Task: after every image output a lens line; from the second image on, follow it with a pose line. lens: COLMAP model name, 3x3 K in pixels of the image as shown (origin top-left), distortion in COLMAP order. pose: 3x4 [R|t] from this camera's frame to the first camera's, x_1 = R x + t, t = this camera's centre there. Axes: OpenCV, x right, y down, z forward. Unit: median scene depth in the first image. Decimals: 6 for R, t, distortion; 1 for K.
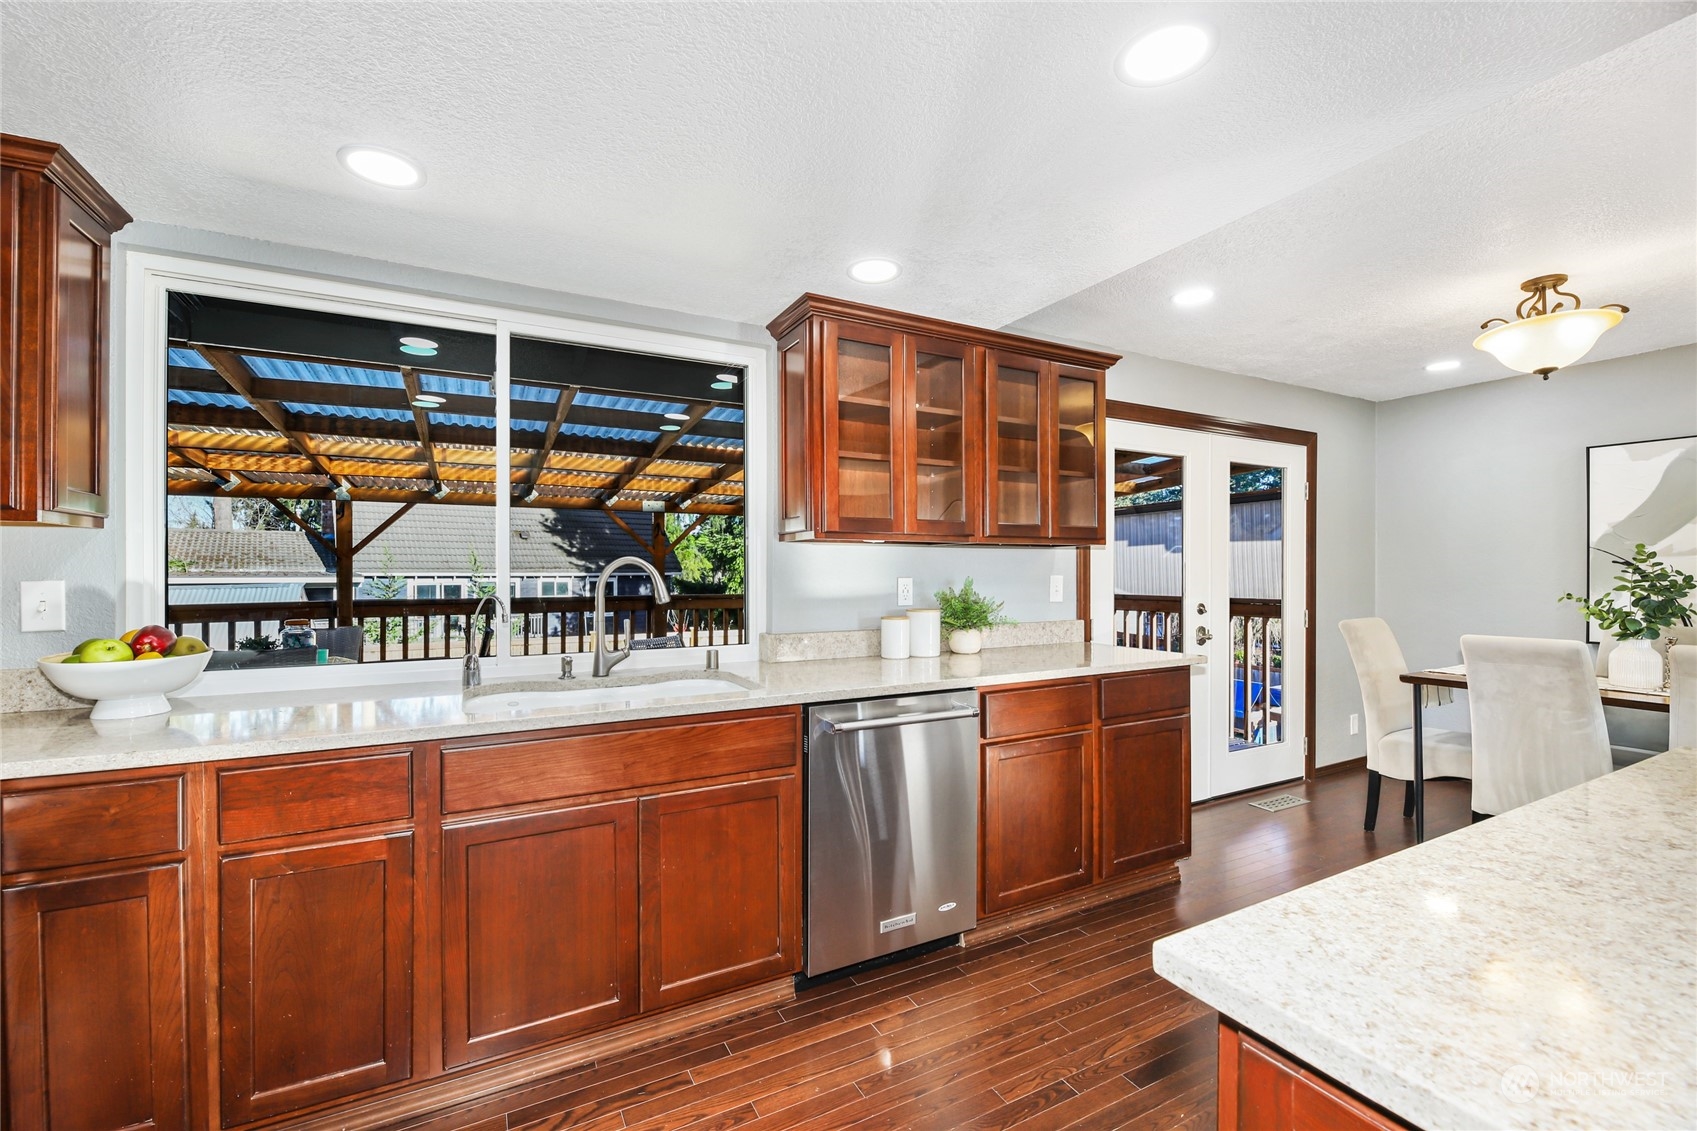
lens RADIAL K [[689.5, 0, 837.1], [0, 689.5, 574.2], [0, 0, 1]] dist [-0.008650, -0.000557]
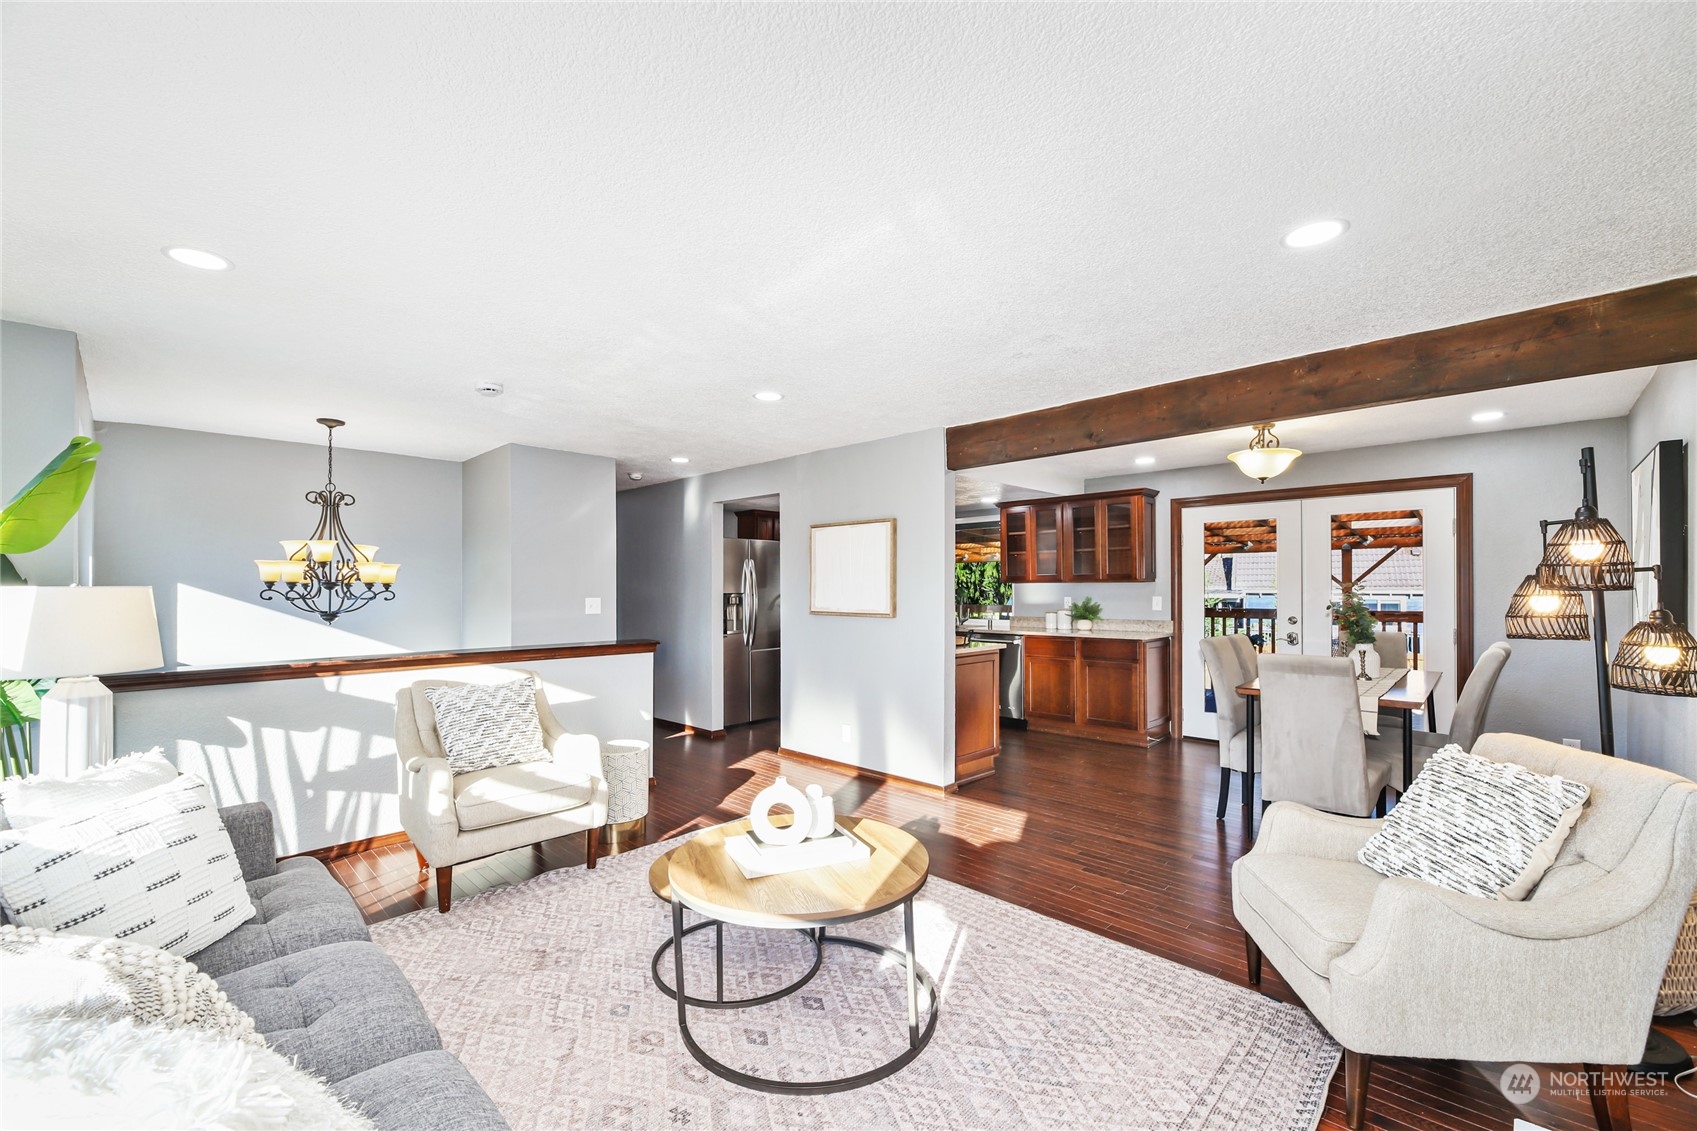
lens RADIAL K [[689.5, 0, 839.6], [0, 689.5, 578.9], [0, 0, 1]] dist [-0.008650, -0.000557]
pose [[0.321783, -0.012965, -0.946725, 1.651337], [-0.004229, 0.999877, -0.015130, -0.013185], [0.946804, 0.008872, 0.321689, -0.390848]]
